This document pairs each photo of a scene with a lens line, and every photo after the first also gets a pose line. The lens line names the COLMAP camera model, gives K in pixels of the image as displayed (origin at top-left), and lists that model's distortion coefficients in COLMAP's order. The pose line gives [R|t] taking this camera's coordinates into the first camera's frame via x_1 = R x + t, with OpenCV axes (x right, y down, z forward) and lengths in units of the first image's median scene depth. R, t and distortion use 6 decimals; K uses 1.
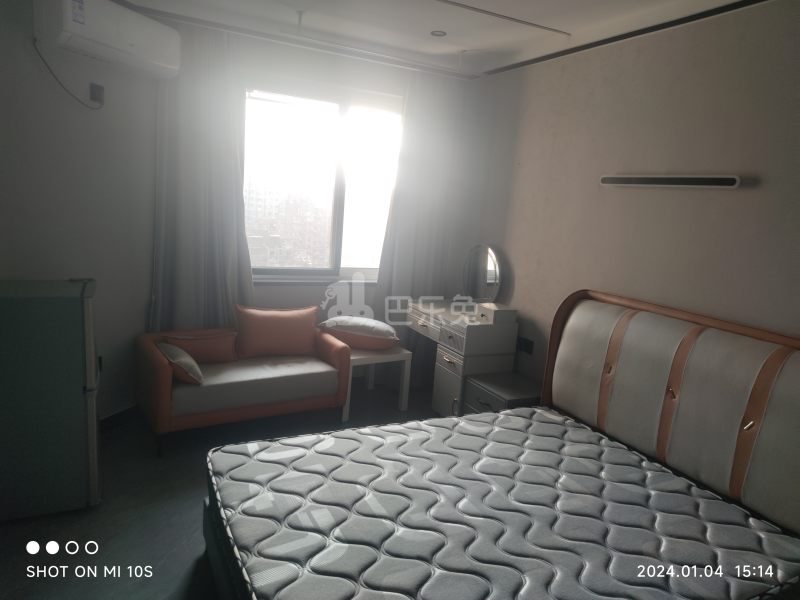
lens RADIAL K [[575.1, 0, 400.0], [0, 575.1, 300.0], [0, 0, 1]] dist [0.052559, -0.004472]
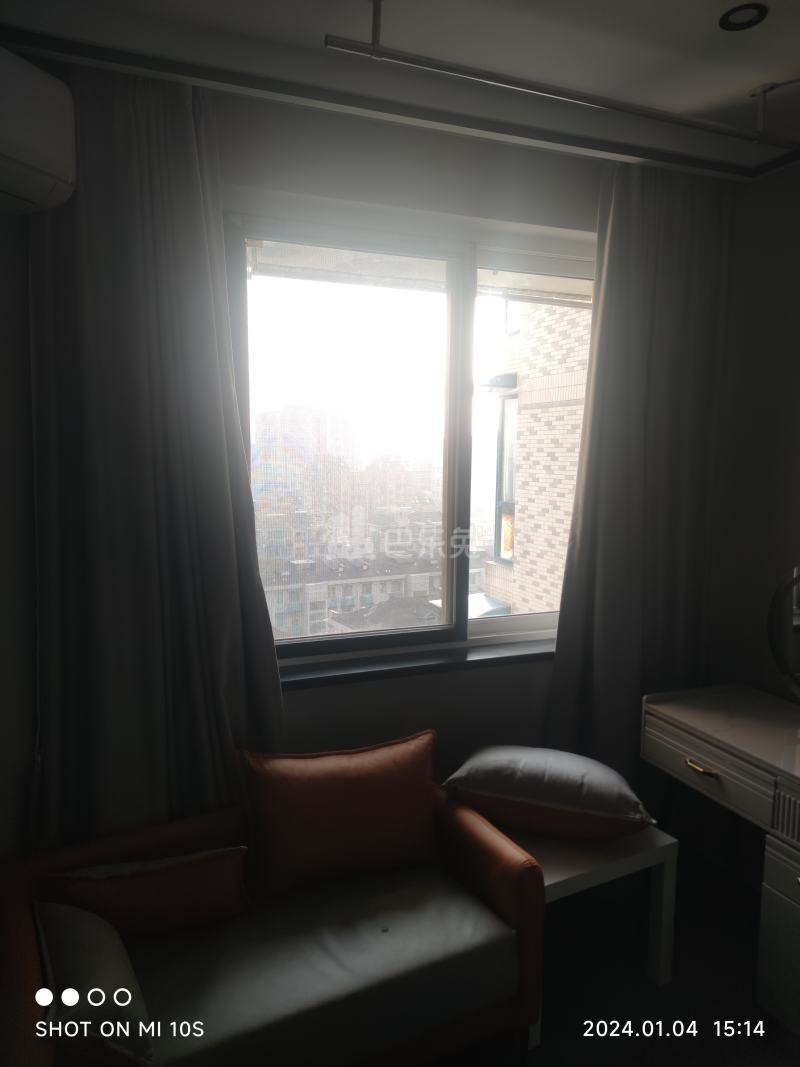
lens RADIAL K [[767.0, 0, 400.0], [0, 767.0, 533.5], [0, 0, 1]] dist [0.052559, -0.004472]
pose [[0.994264, -0.064178, -0.085557, -0.129584], [0.057951, 0.995620, -0.073371, -0.107251], [0.089891, 0.067992, 0.993628, 0.504535]]
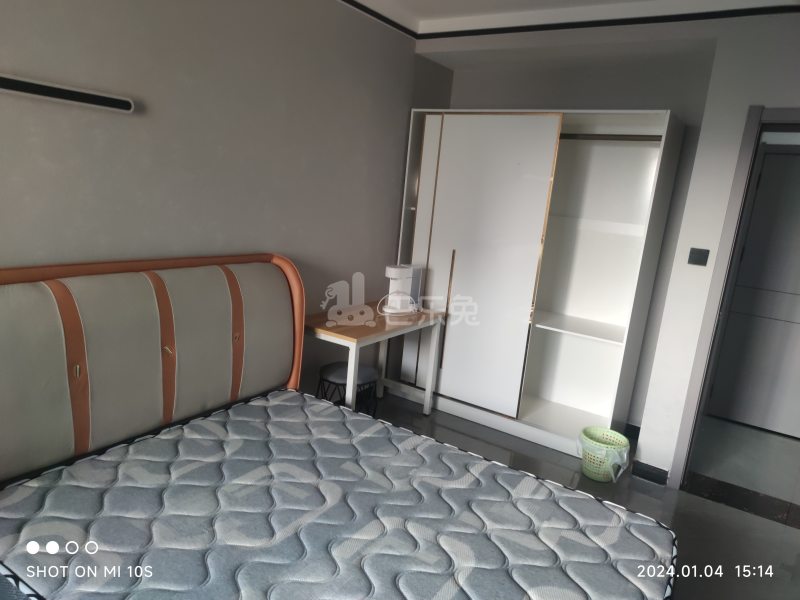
lens RADIAL K [[575.1, 0, 400.0], [0, 575.1, 300.0], [0, 0, 1]] dist [0.052559, -0.004472]
pose [[-0.493417, -0.299061, 0.816763, -0.310392], [0.019217, 0.935054, 0.353983, -0.164835], [-0.869581, 0.190357, -0.455625, 0.782164]]
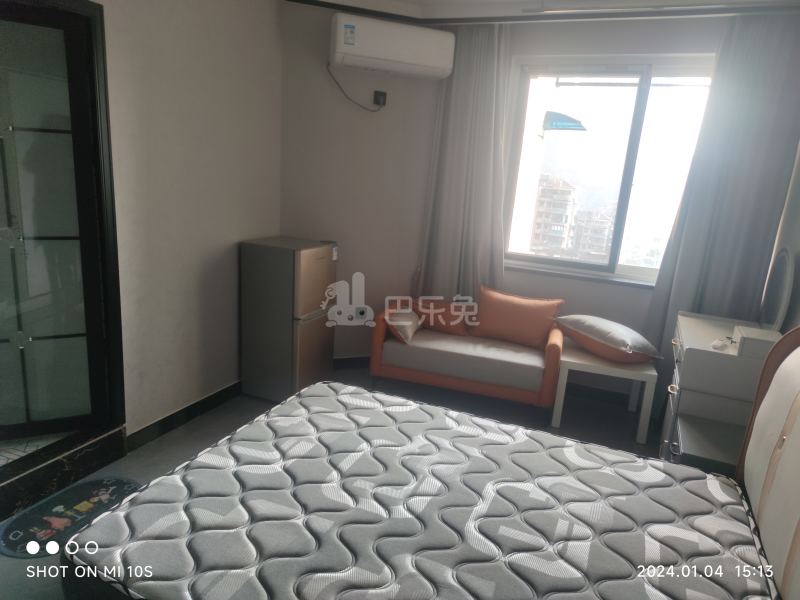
lens RADIAL K [[560.1, 0, 386.7], [0, 560.1, 312.9], [0, 0, 1]] dist [0.032010, -0.003740]
pose [[0.634411, 0.167261, -0.754683, 0.425689], [-0.156340, 0.983896, 0.086637, -0.003989], [0.757021, 0.063023, 0.650344, 0.221303]]
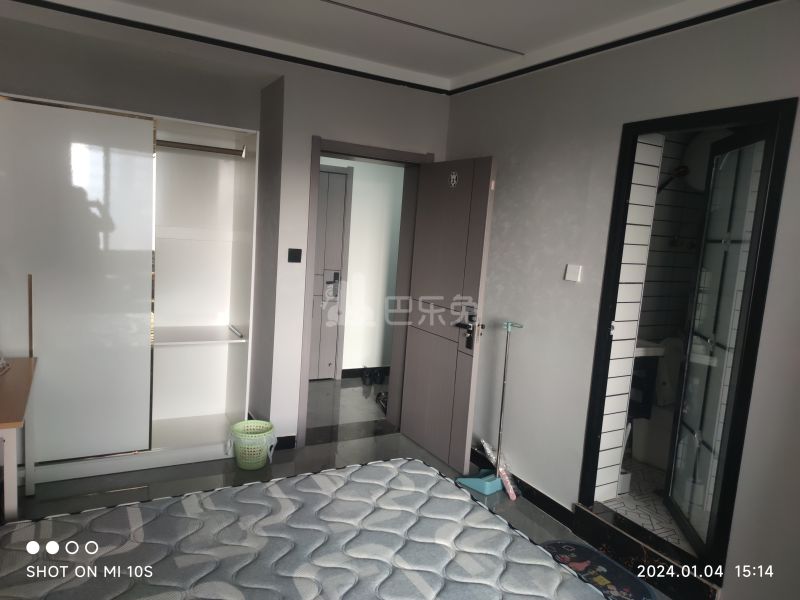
lens RADIAL K [[575.1, 0, 400.0], [0, 575.1, 300.0], [0, 0, 1]] dist [0.052559, -0.004472]
pose [[-0.985910, -0.151373, -0.071186, 0.038130], [-0.165860, 0.939884, 0.298509, -0.175008], [0.021720, 0.306110, -0.951748, 0.988886]]
